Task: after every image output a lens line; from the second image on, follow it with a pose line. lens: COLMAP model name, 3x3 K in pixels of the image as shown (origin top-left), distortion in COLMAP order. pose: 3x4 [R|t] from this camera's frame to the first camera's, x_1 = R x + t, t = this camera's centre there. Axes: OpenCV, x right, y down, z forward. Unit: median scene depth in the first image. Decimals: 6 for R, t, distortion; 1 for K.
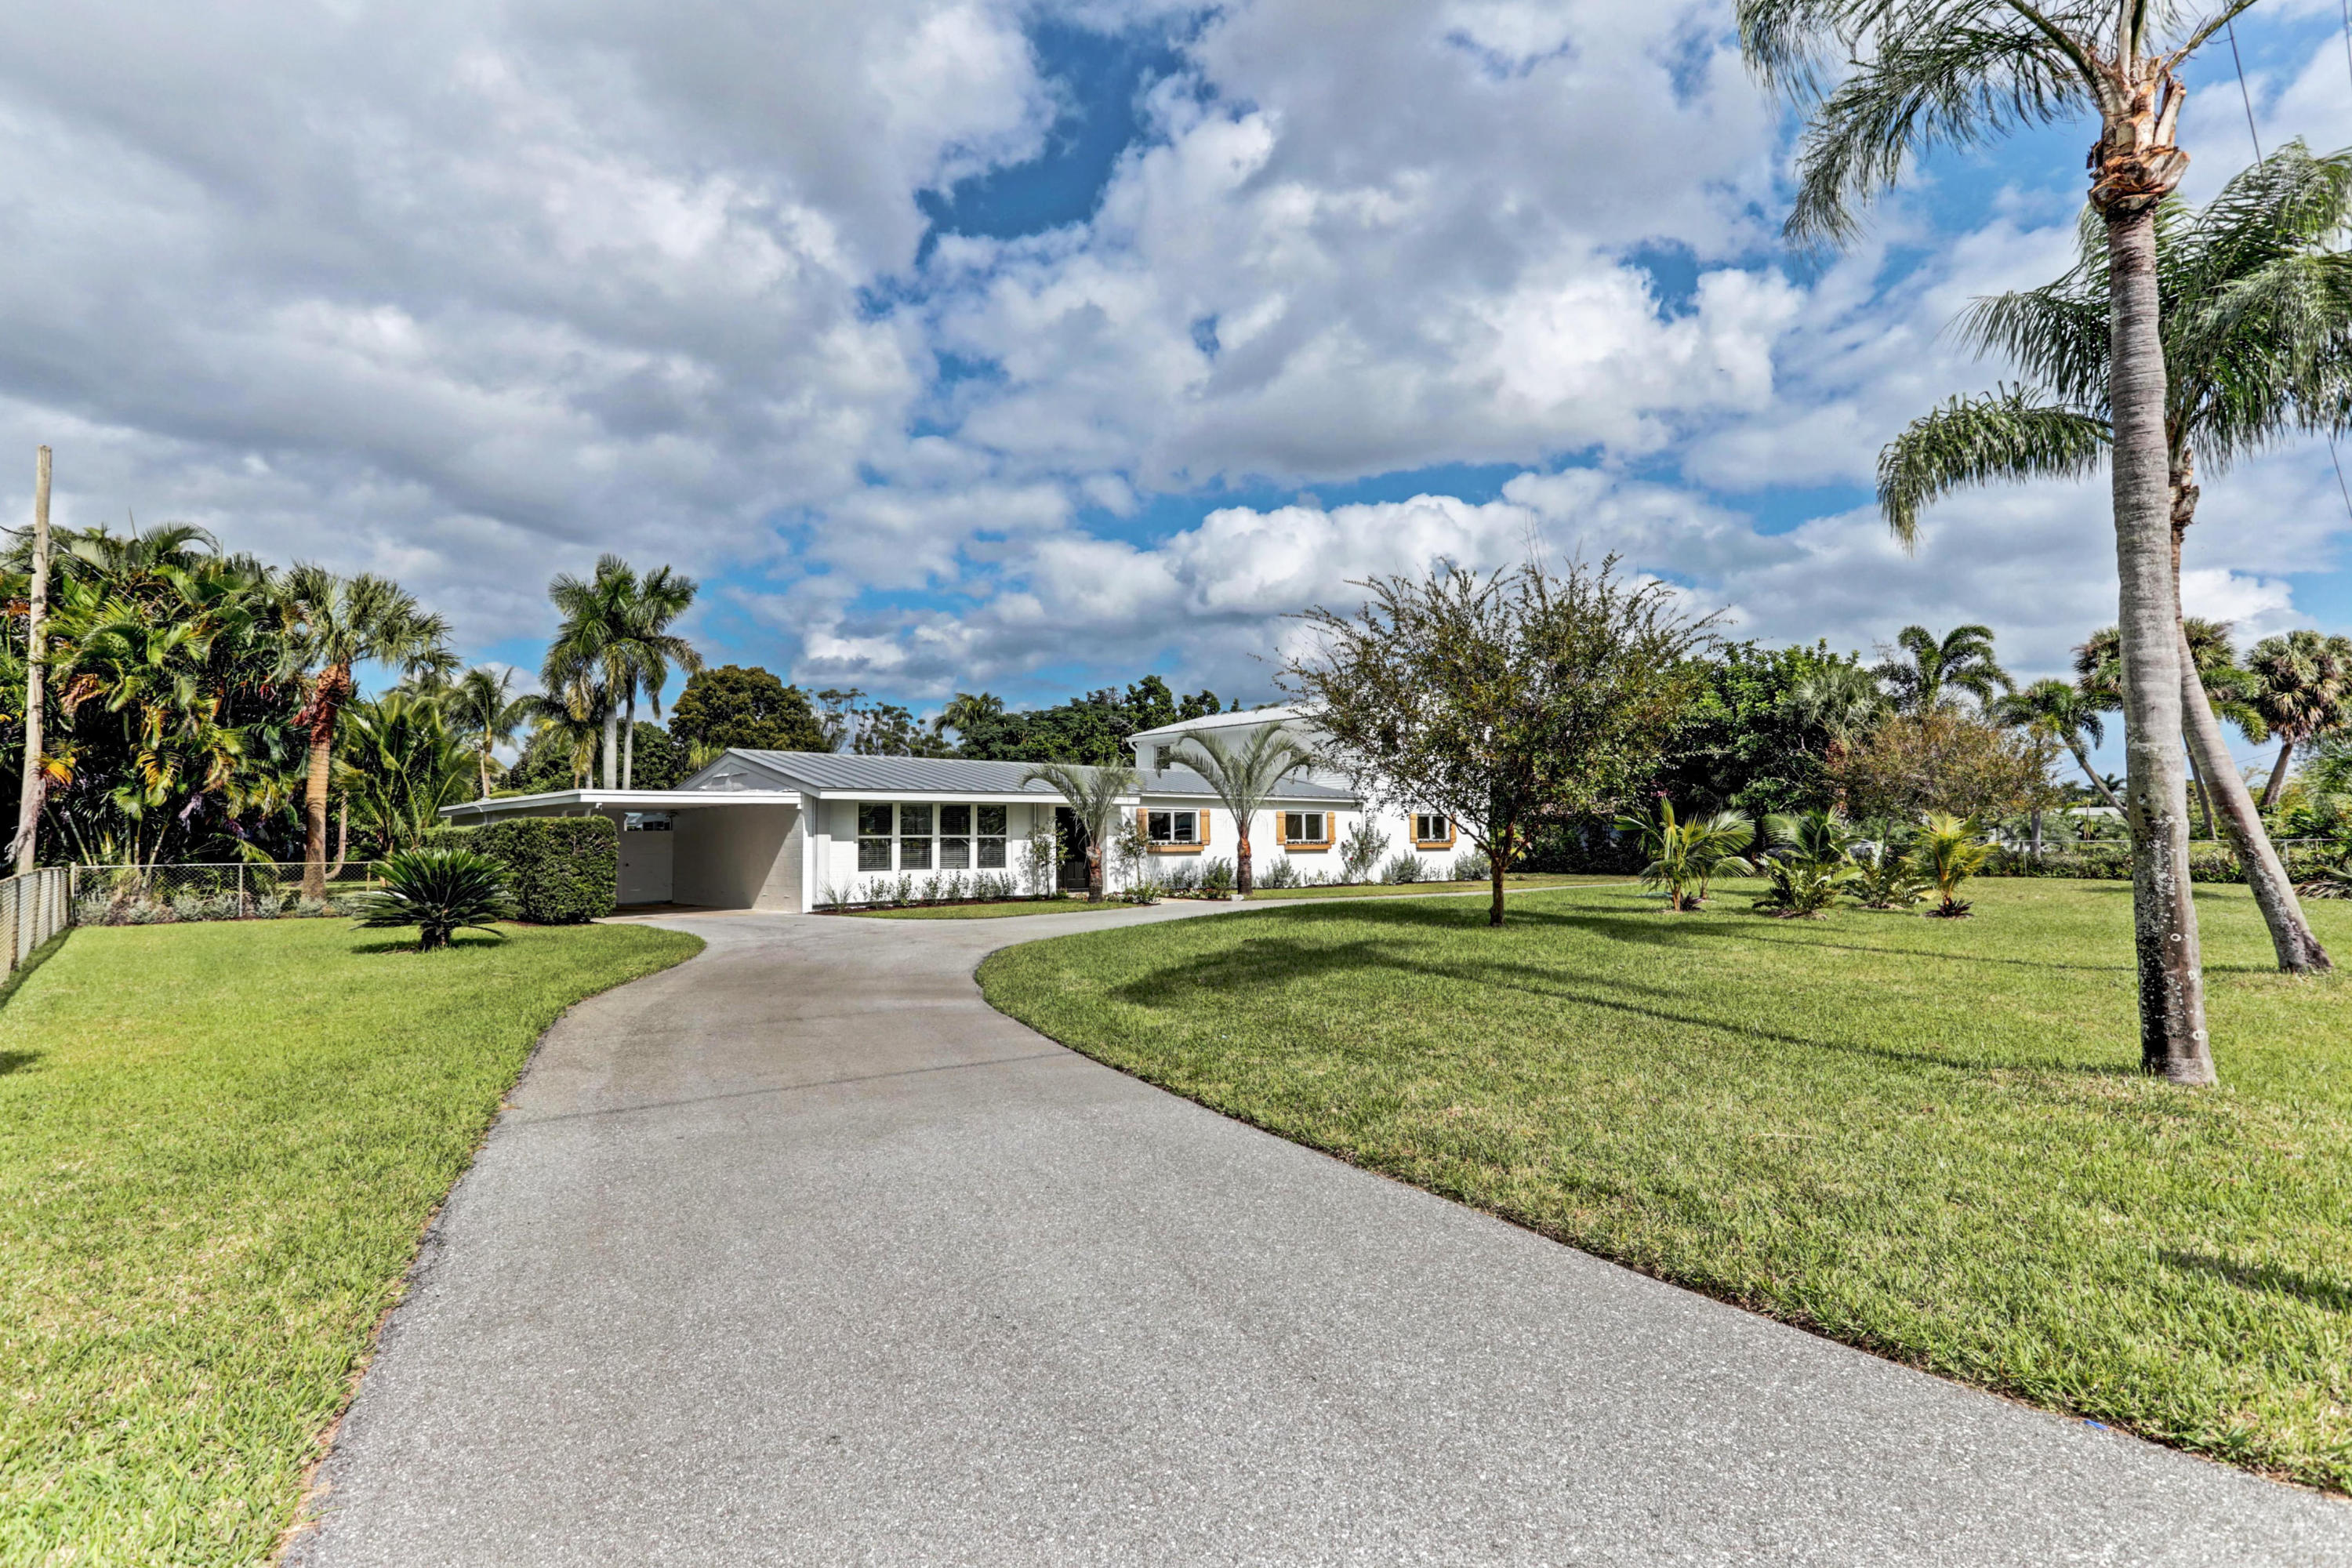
lens RADIAL K [[1172.2, 0, 1166.9], [0, 1172.2, 784.5], [0, 0, 1]] dist [-0.029451, 0.037086]
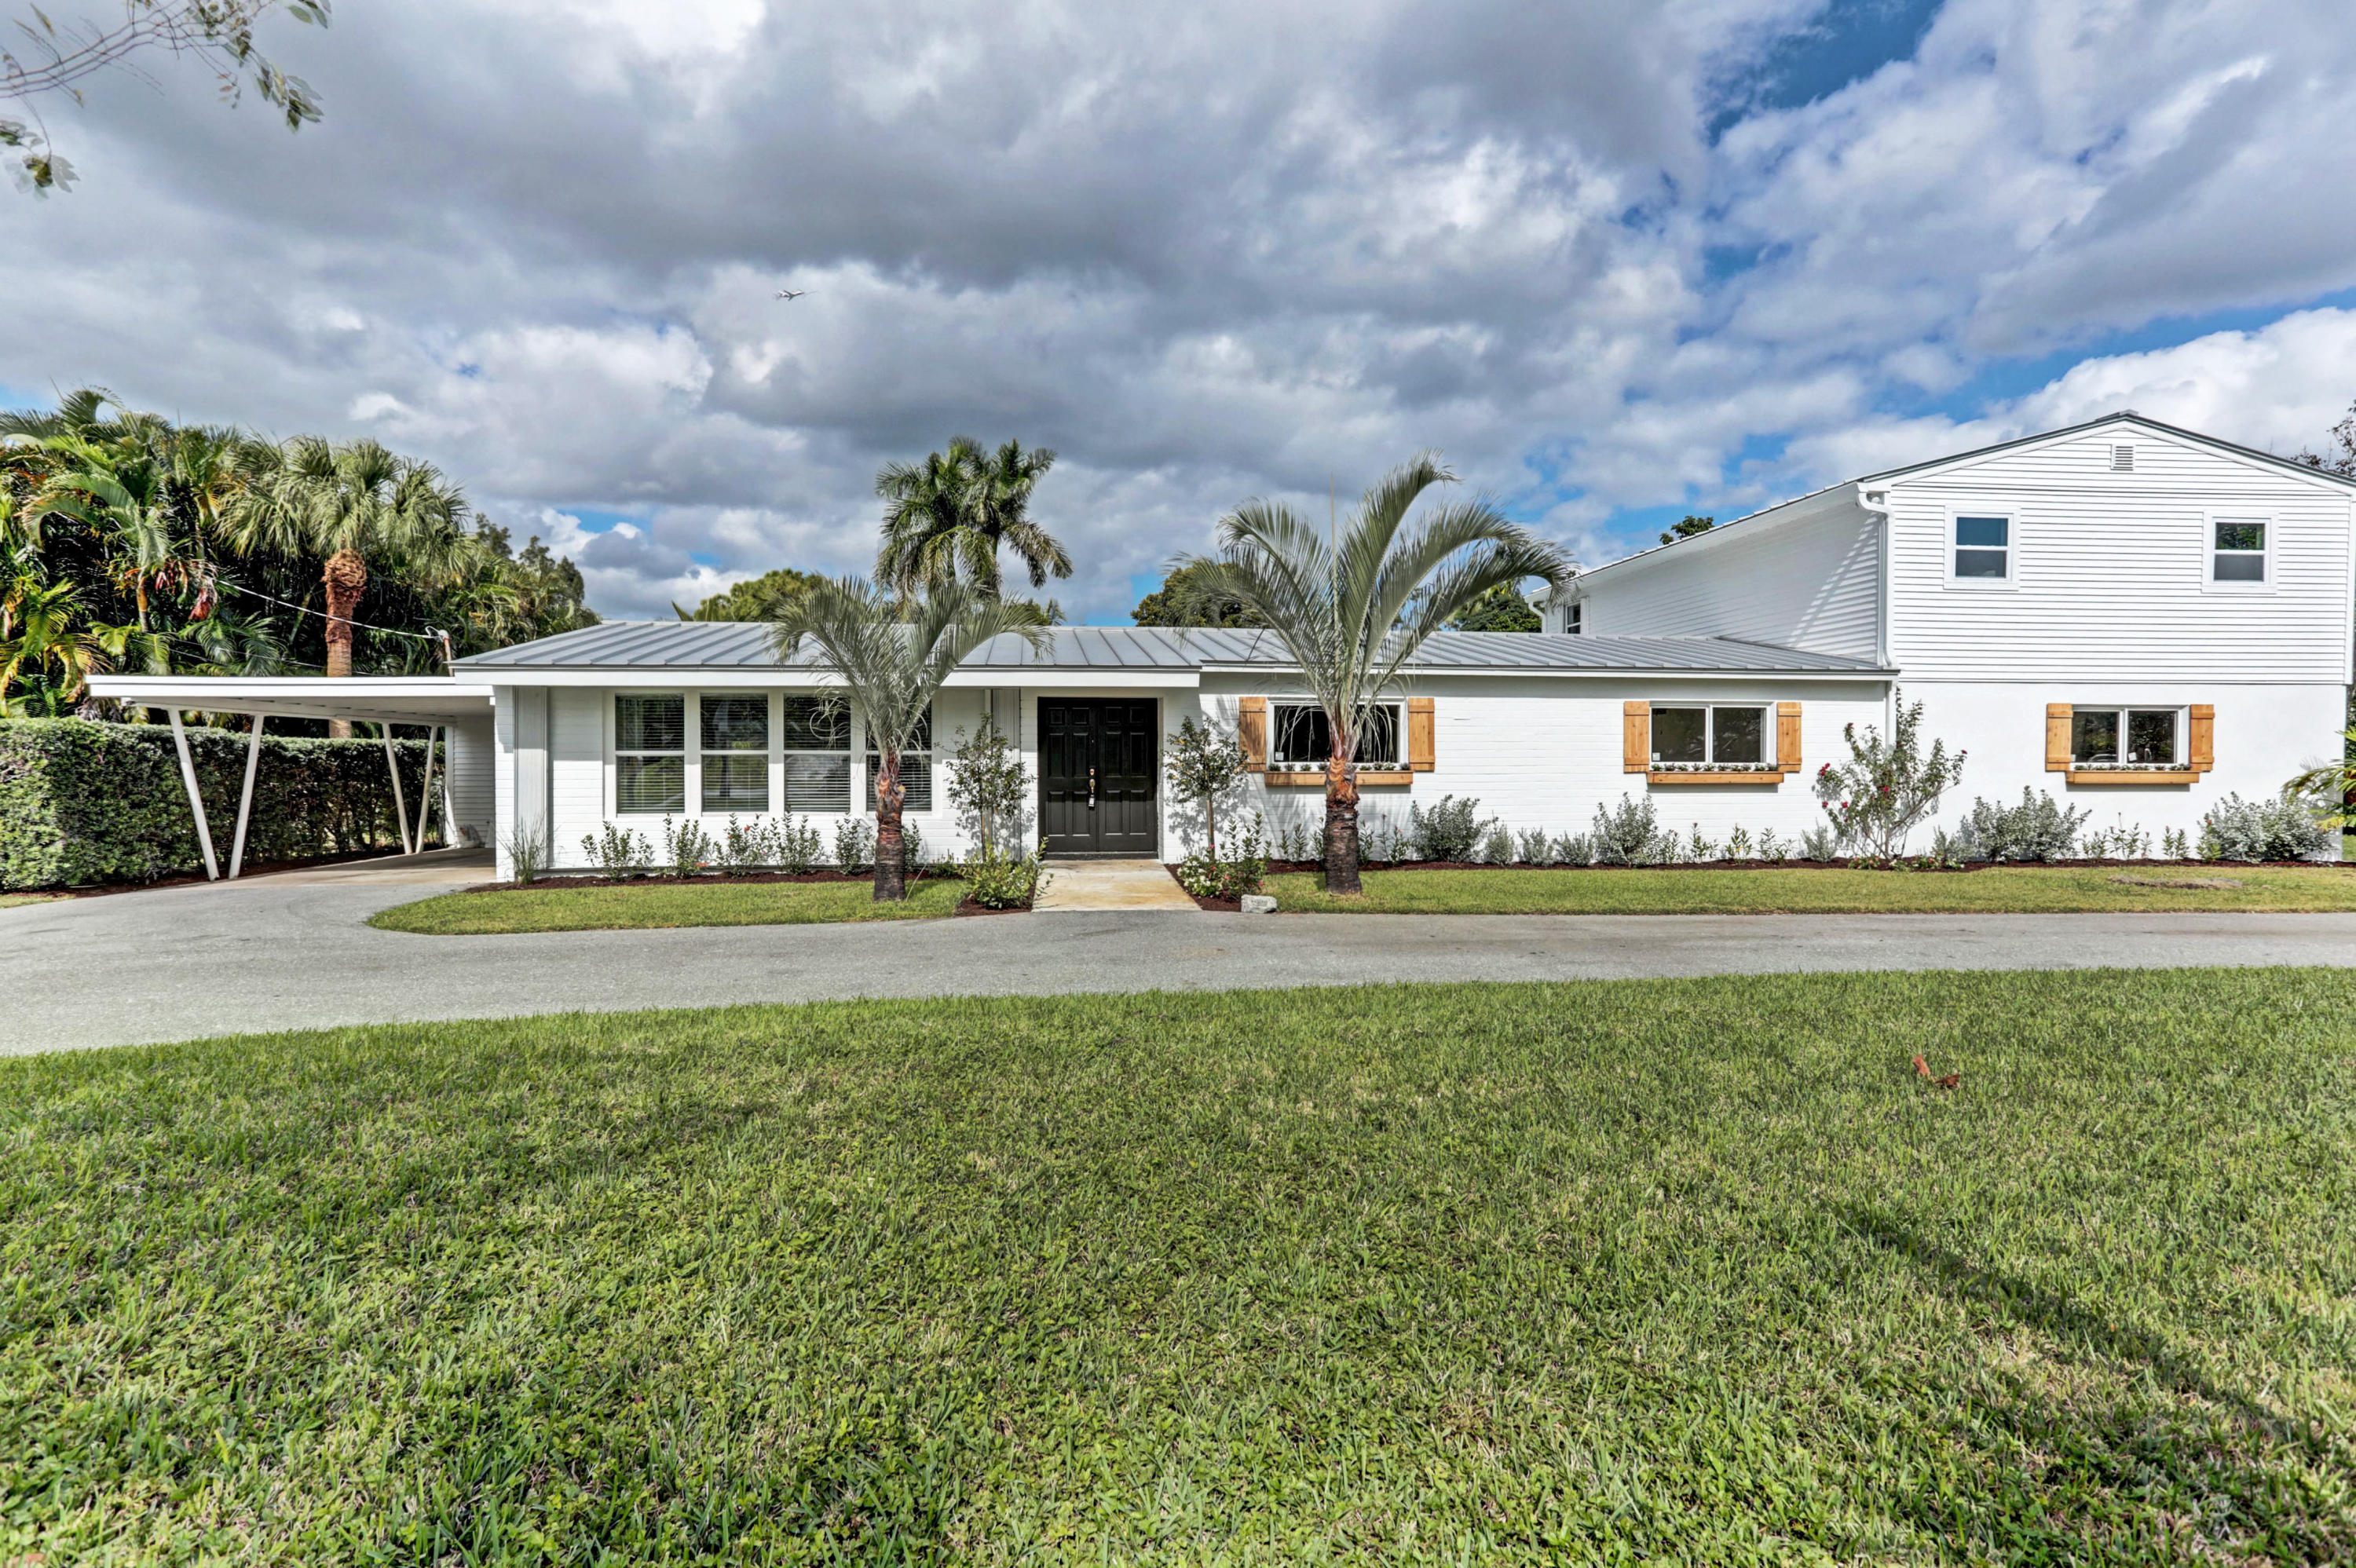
lens RADIAL K [[1115.8, 0, 1178.0], [0, 1115.8, 784.0], [0, 0, 1]] dist [-0.028850, 0.030891]
pose [[0.817569, 0.017900, -0.575552, 0.227741], [0.022438, 0.997767, 0.062904, 0.026313], [0.575393, -0.064343, 0.815342, 0.589731]]
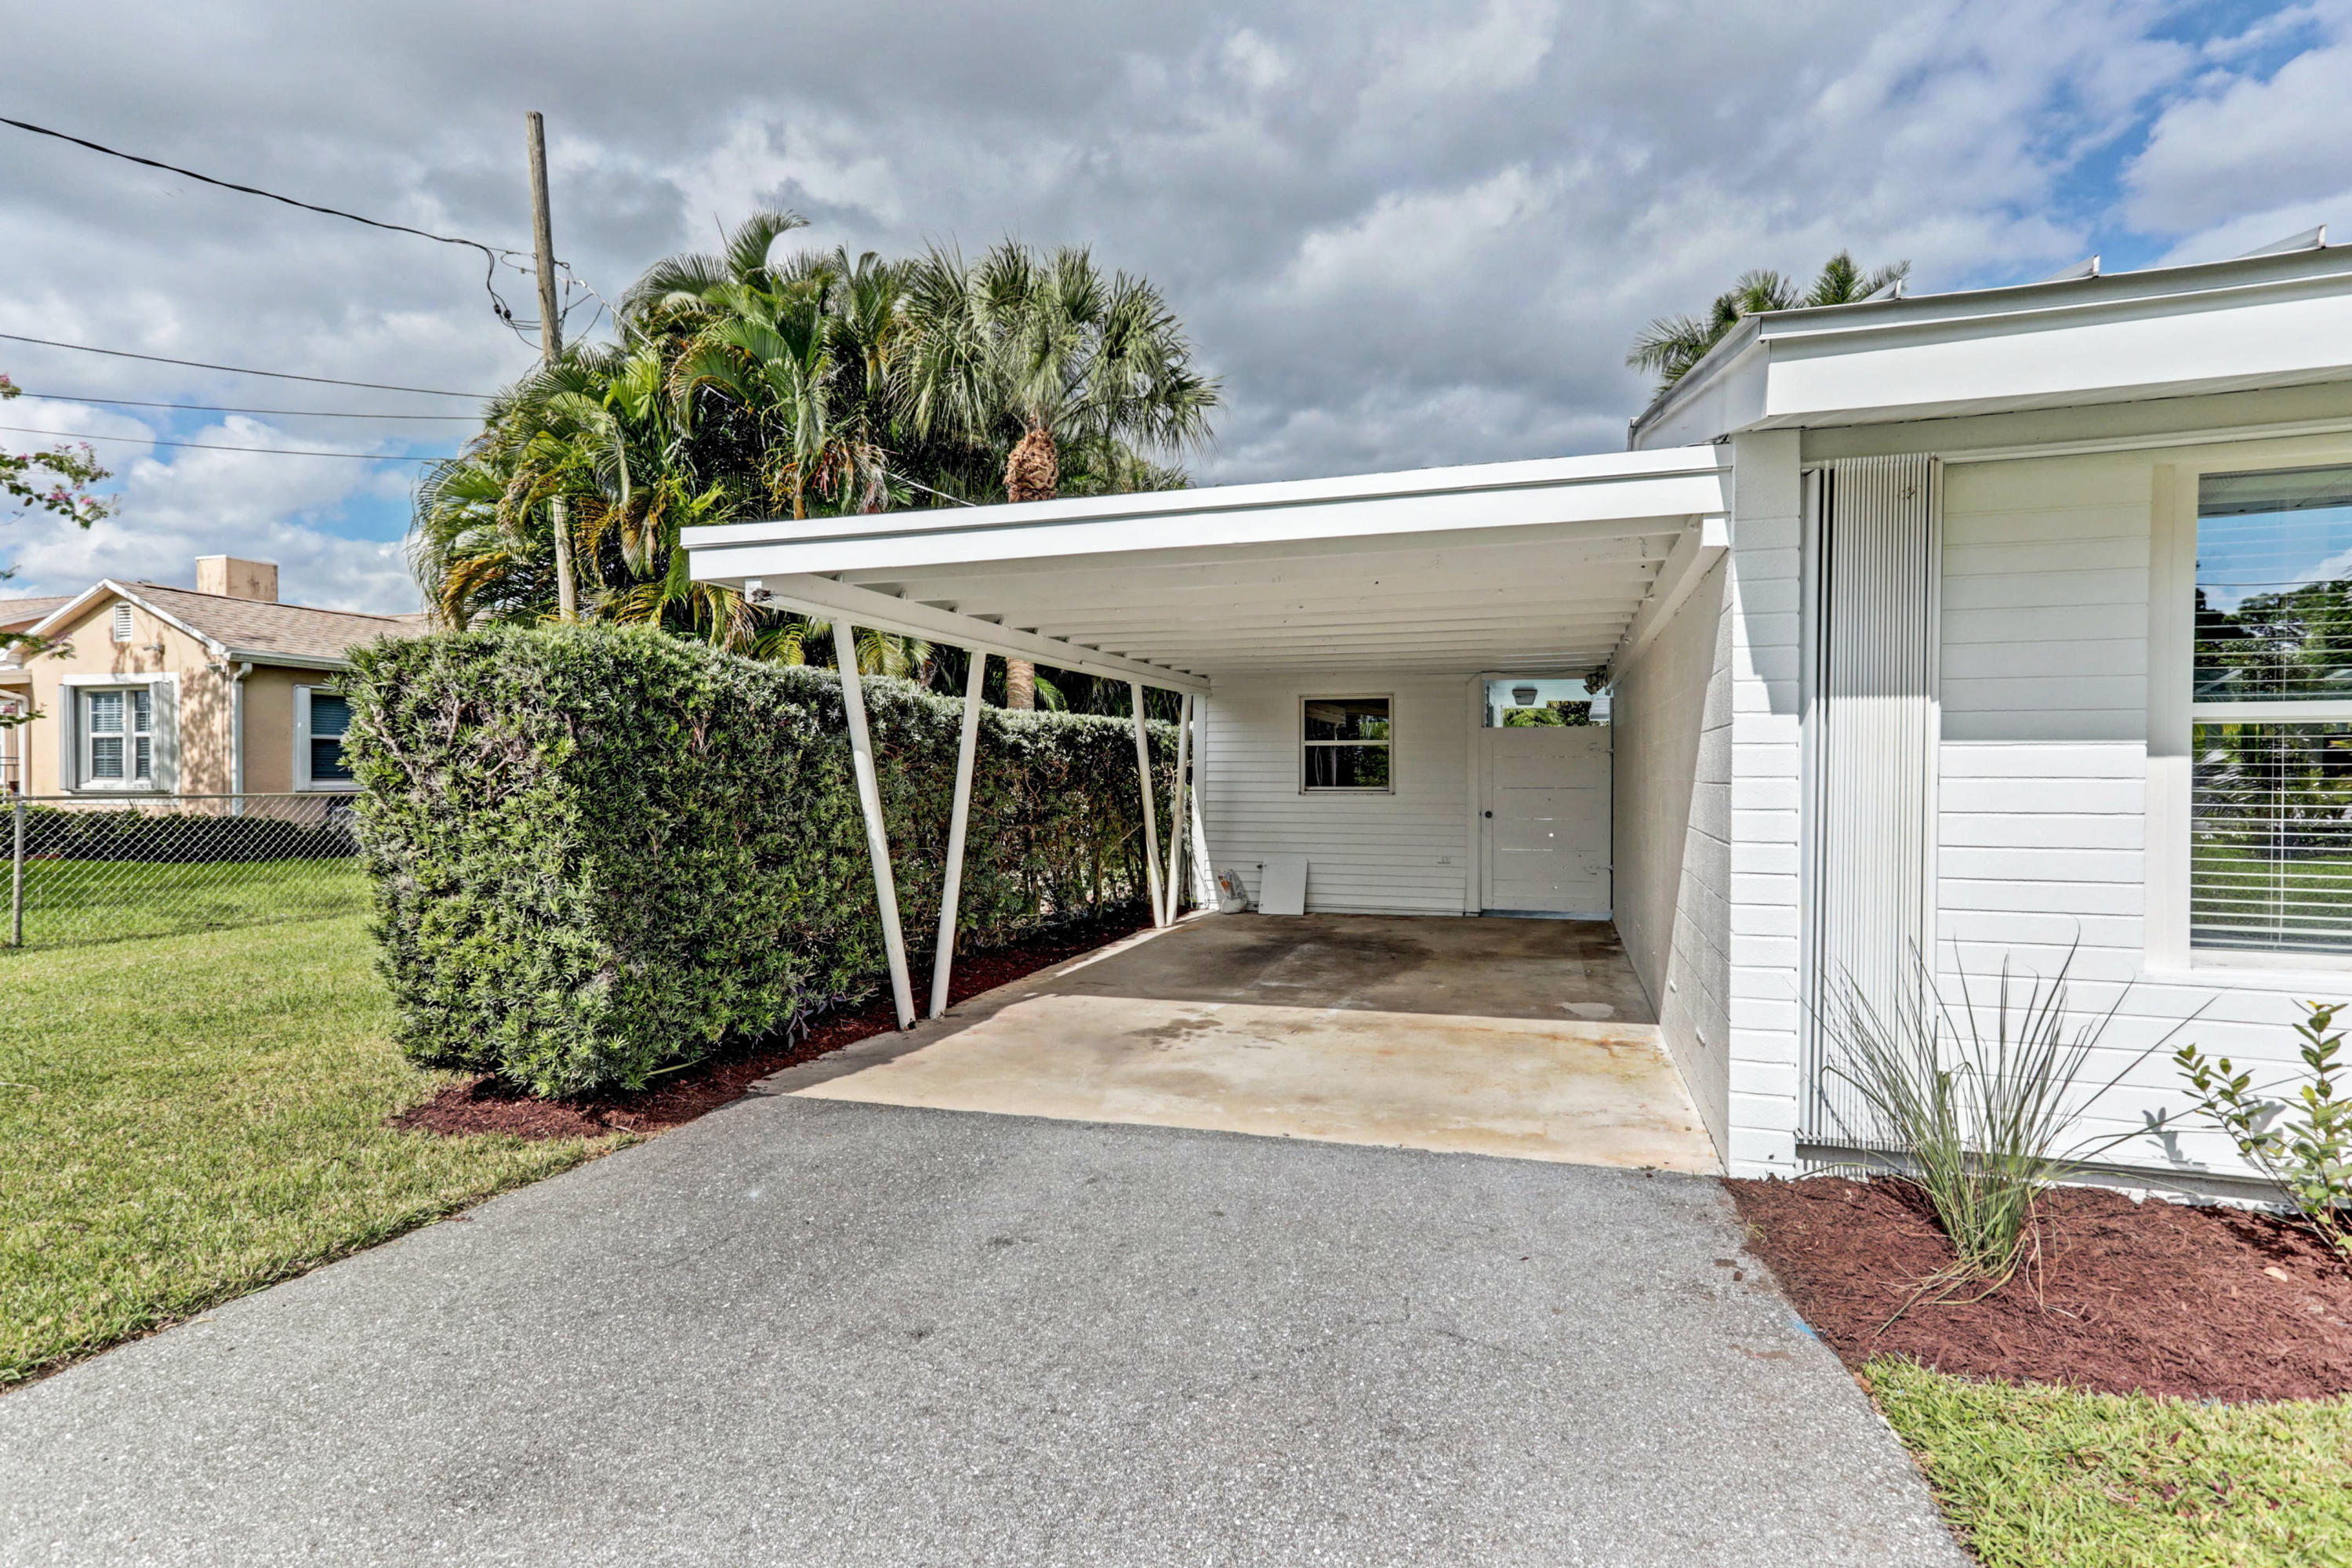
lens RADIAL K [[1172.2, 0, 1166.9], [0, 1172.2, 784.5], [0, 0, 1]] dist [-0.029451, 0.037086]
pose [[0.487429, 0.023235, -0.872853, -0.164354], [0.035613, 0.998285, 0.046461, 0.035085], [0.872436, -0.053731, 0.485766, 0.675431]]
